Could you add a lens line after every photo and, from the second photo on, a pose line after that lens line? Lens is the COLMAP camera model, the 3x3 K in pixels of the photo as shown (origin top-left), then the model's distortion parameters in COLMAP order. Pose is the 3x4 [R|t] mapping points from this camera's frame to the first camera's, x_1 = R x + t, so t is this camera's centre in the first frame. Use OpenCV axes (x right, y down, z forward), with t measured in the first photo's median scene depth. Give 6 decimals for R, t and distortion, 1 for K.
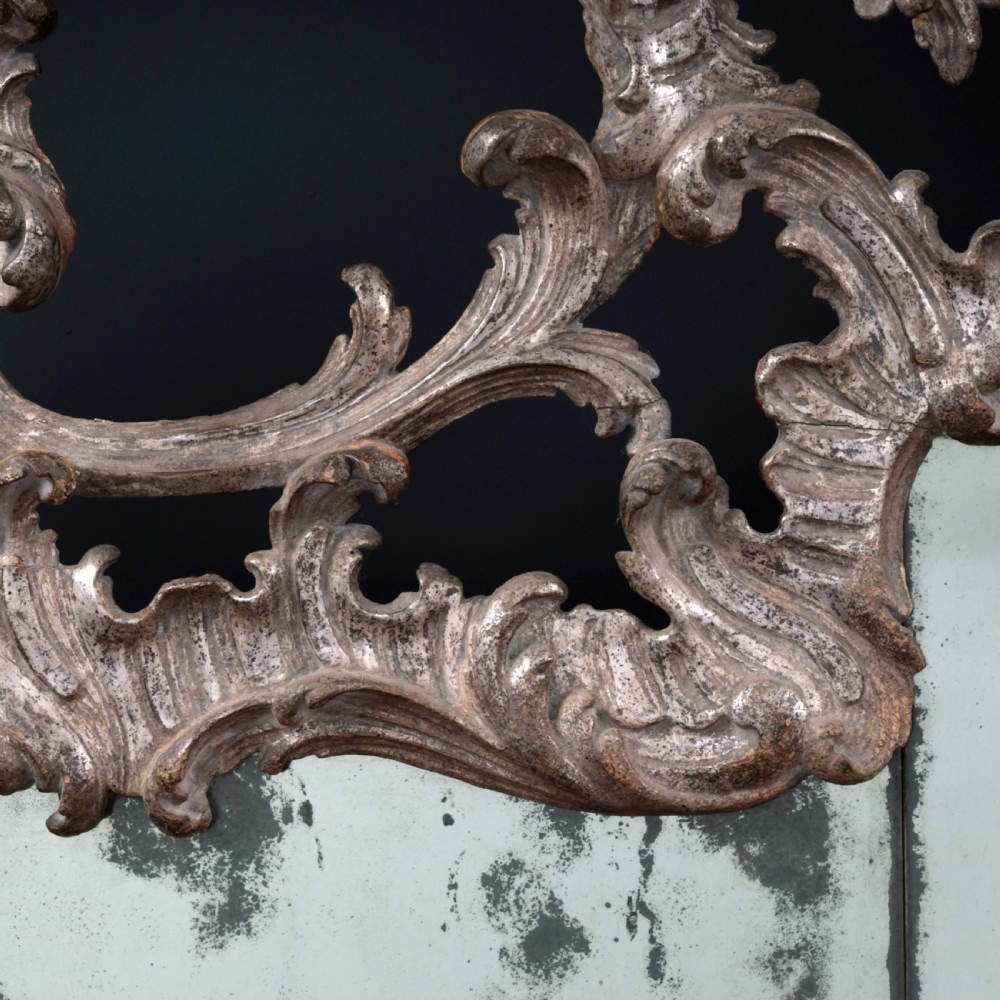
lens RADIAL K [[4096.0, 0, 499.0], [0, 4096.0, 496.9], [0, 0, 1]] dist [0.015452, 0.000000]
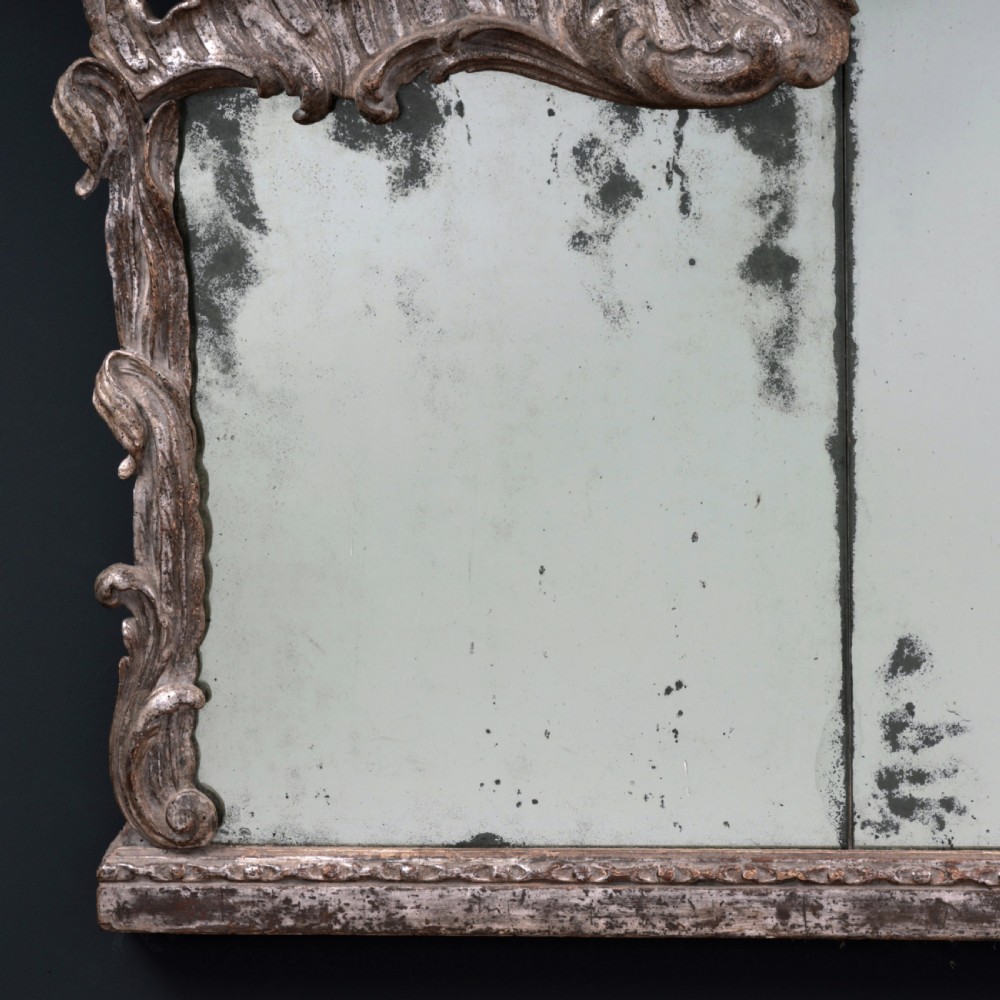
lens RADIAL K [[4096.0, 0, 500.9], [0, 4096.0, 494.9], [0, 0, 1]] dist [0.015452, 0.000000]
pose [[0.999417, -0.002070, -0.034083, 0.021234], [0.007805, 0.985583, 0.169011, -0.041085], [0.033242, -0.169178, 0.985025, -0.556543]]
